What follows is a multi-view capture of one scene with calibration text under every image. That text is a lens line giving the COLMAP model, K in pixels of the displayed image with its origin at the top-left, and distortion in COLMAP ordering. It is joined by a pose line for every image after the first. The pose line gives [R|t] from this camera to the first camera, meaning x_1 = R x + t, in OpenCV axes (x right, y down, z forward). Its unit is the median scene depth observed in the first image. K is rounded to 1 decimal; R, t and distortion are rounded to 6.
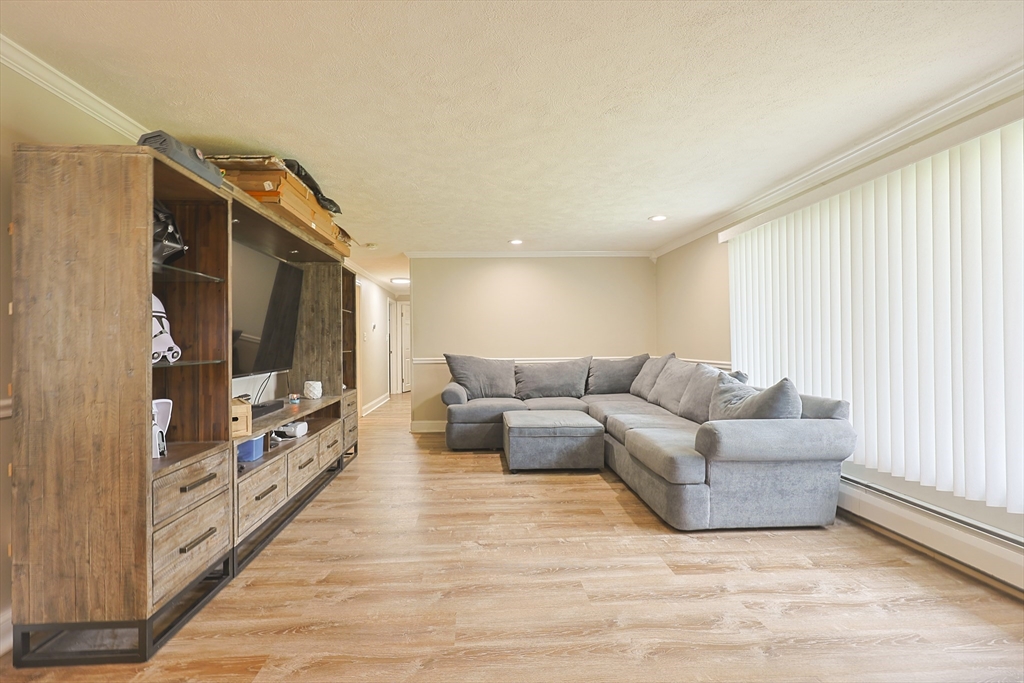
lens RADIAL K [[438.9, 0, 511.2], [0, 438.9, 341.3], [0, 0, 1]] dist [0.000622, 0.000074]
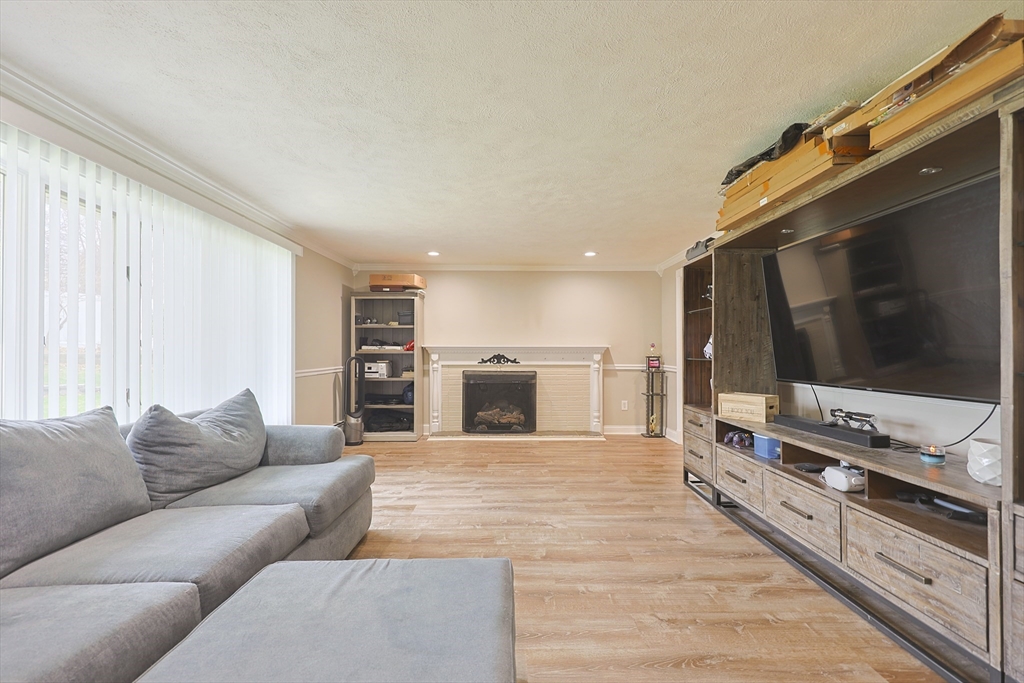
lens RADIAL K [[438.9, 0, 511.0], [0, 438.9, 342.8], [0, 0, 1]] dist [0.000622, 0.000074]
pose [[-0.997339, 0.014673, 0.071406, -0.057605], [0.013398, 0.999743, -0.018303, 0.005310], [-0.071656, -0.017297, -0.997279, 2.198862]]
